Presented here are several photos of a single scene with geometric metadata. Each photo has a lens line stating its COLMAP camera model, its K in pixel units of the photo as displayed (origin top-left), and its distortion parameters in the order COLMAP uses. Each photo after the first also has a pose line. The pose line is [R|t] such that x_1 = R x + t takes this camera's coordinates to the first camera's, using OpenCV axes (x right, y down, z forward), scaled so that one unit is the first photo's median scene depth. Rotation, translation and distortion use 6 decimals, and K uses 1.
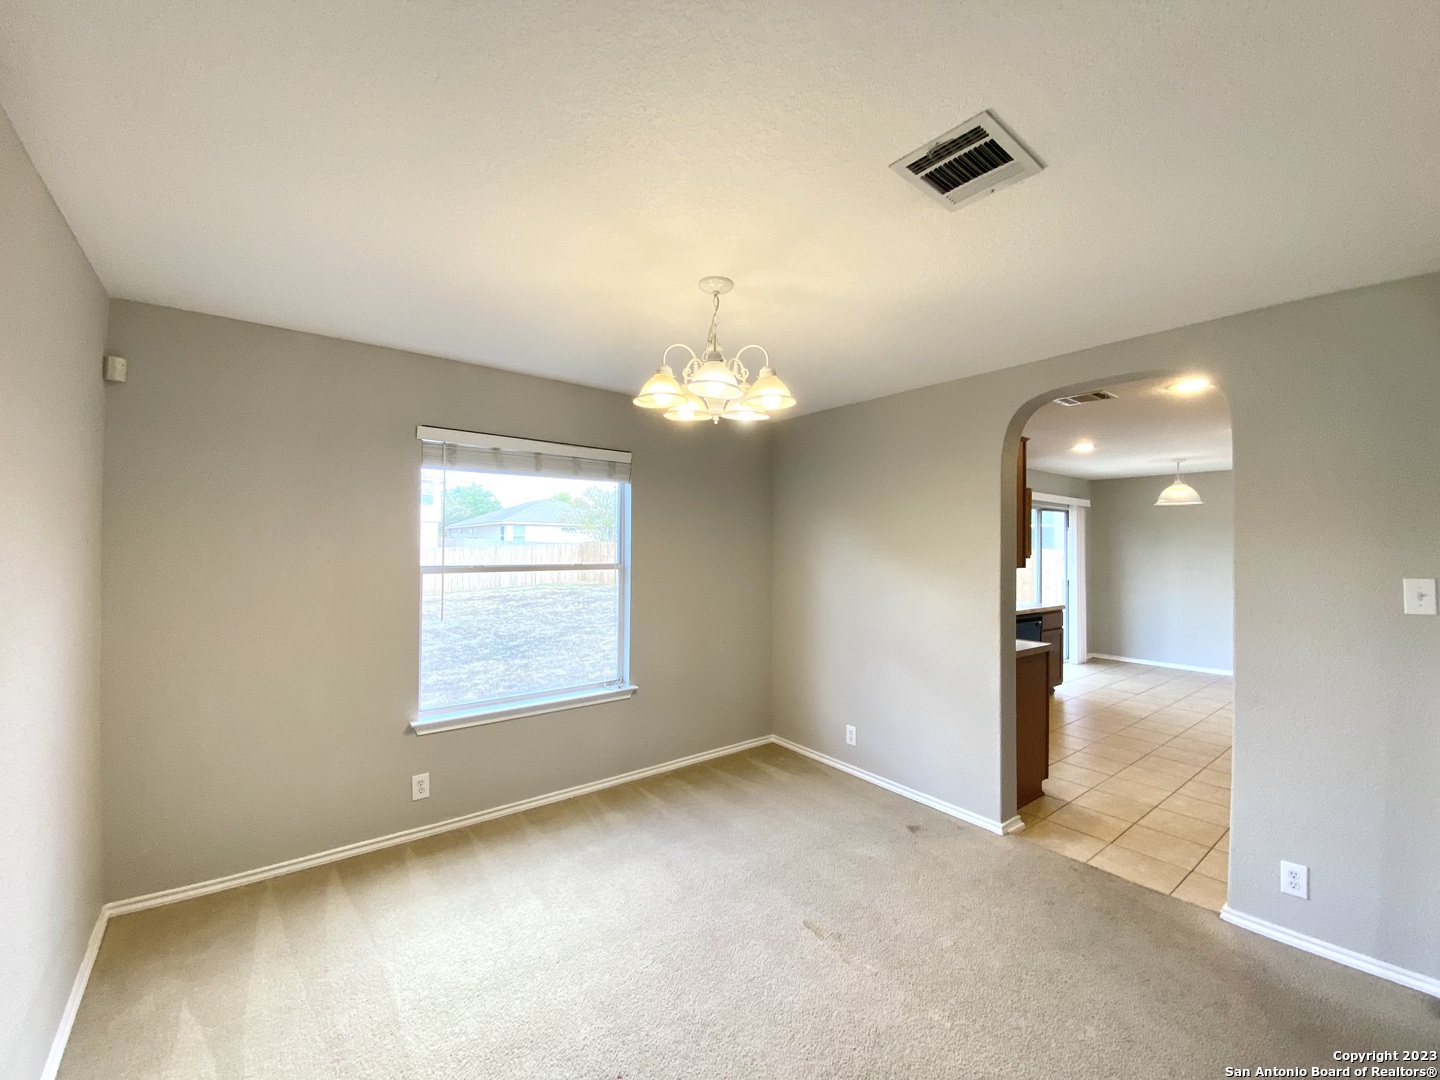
lens RADIAL K [[587.2, 0, 718.2], [0, 587.2, 537.9], [0, 0, 1]] dist [0.021717, -0.021218]
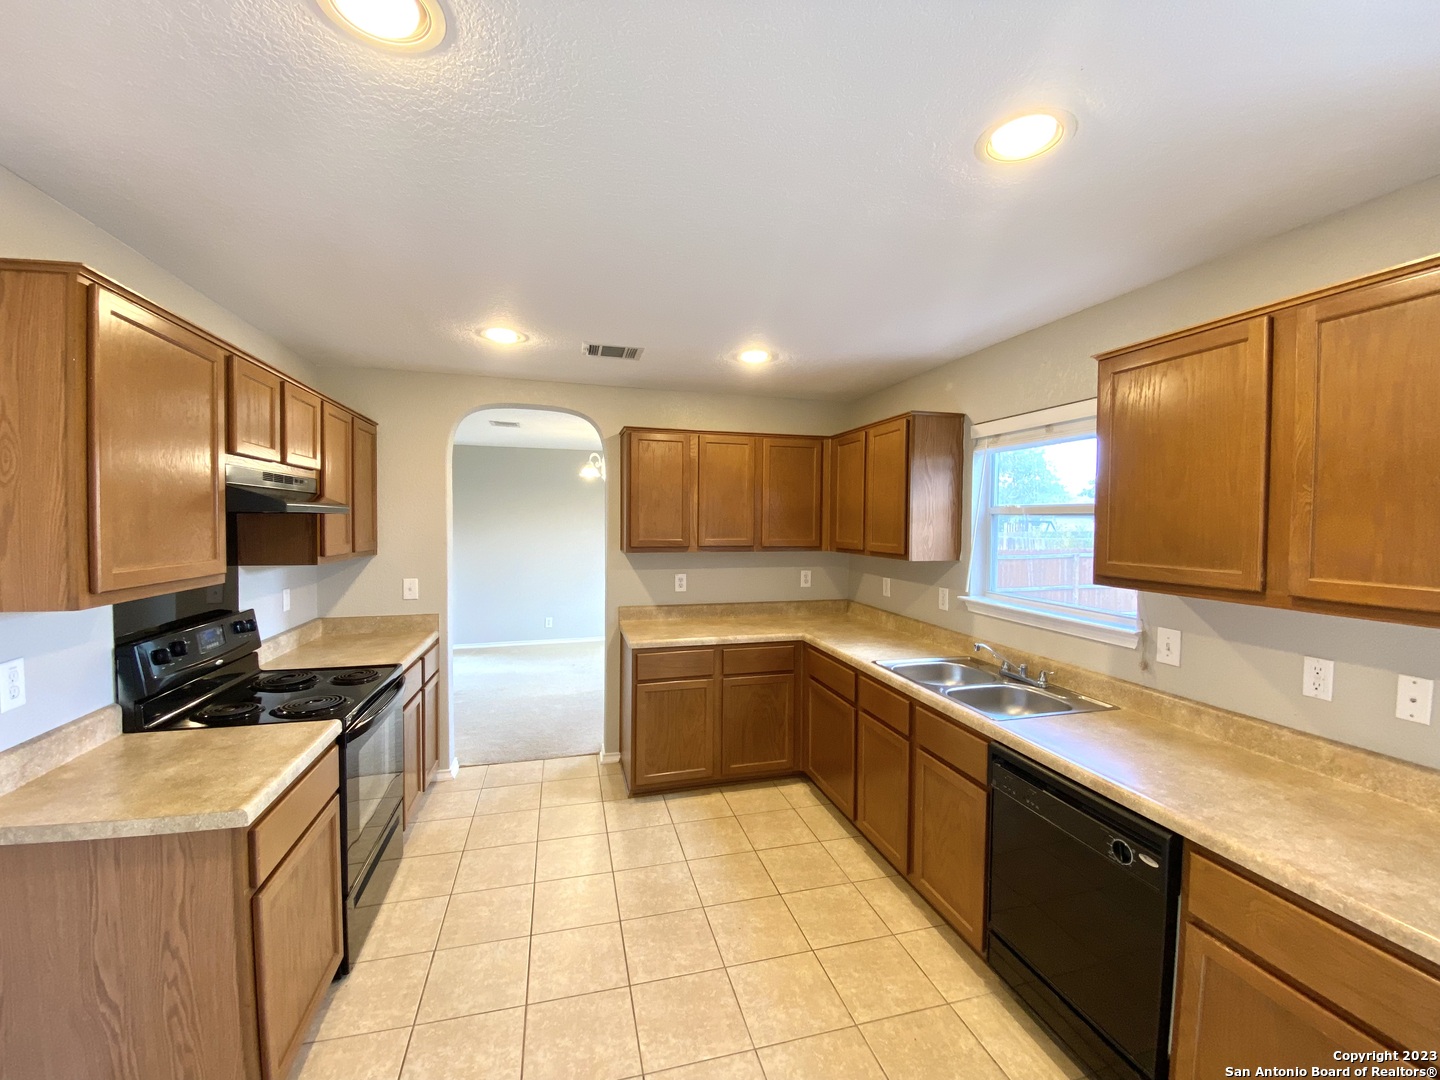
lens RADIAL K [[587.2, 0, 718.2], [0, 587.2, 537.9], [0, 0, 1]] dist [0.021717, -0.021218]
pose [[-0.383656, 0.018284, -0.923295, 0.779593], [-0.003068, 0.999773, 0.021073, 0.002524], [0.923471, 0.010917, -0.383513, 0.857820]]
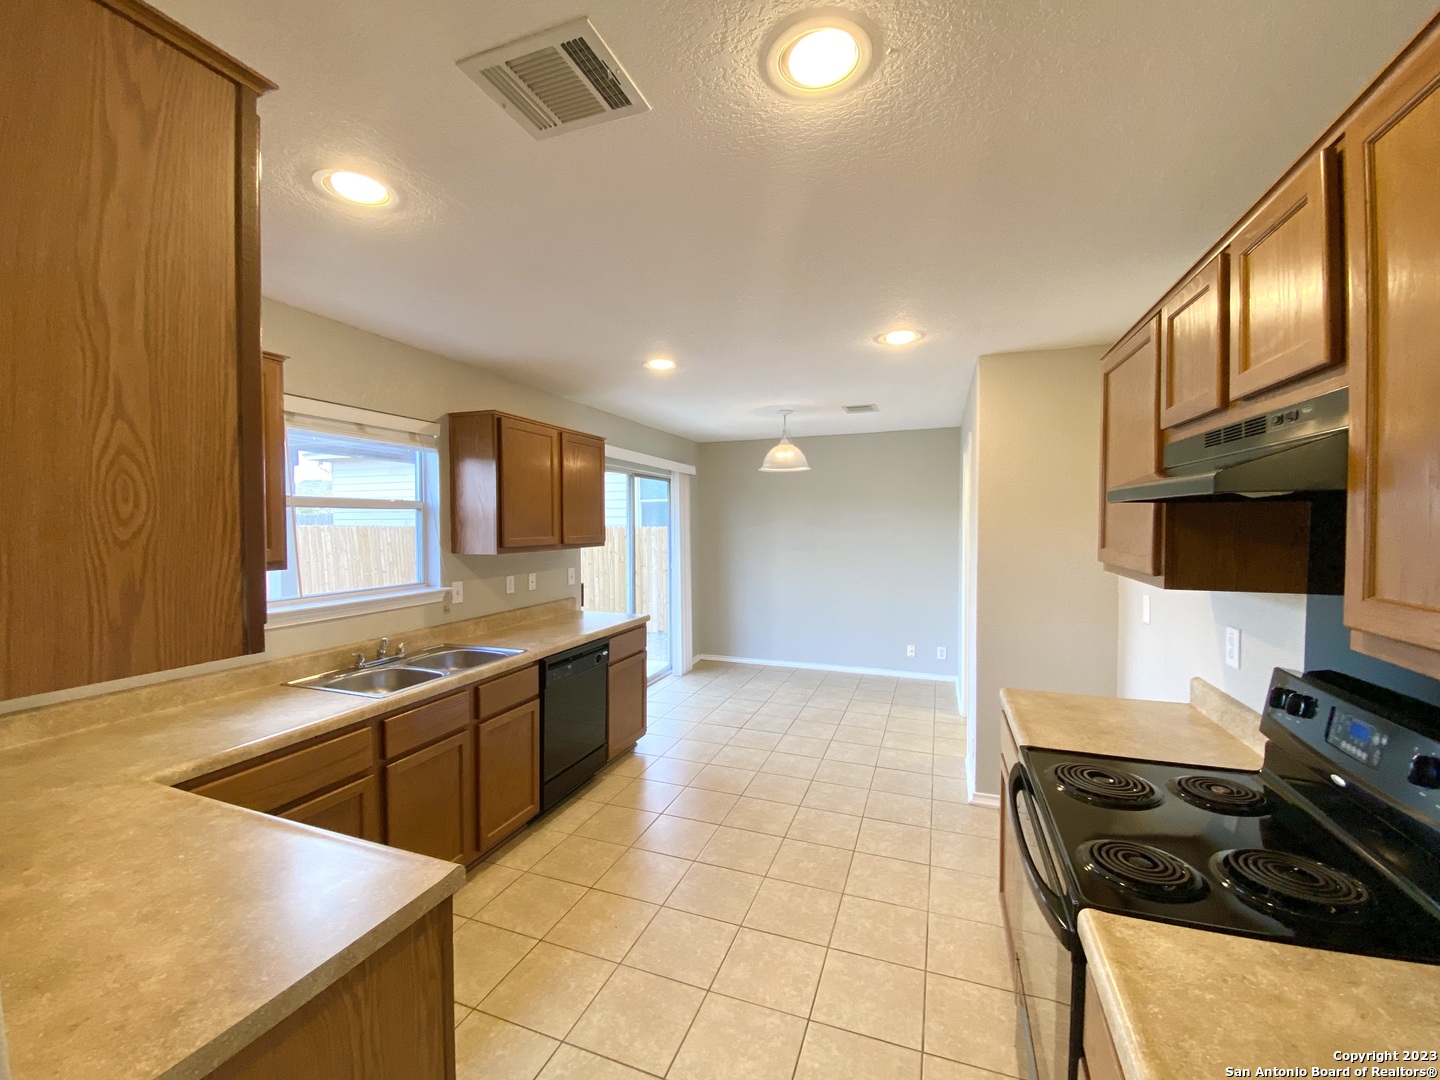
lens RADIAL K [[587.2, 0, 718.2], [0, 587.2, 537.9], [0, 0, 1]] dist [0.021717, -0.021218]
pose [[0.850631, -0.024701, 0.525182, 0.306793], [0.003213, 0.999121, 0.041789, -0.000785], [-0.525753, -0.033859, 0.849963, 0.397341]]
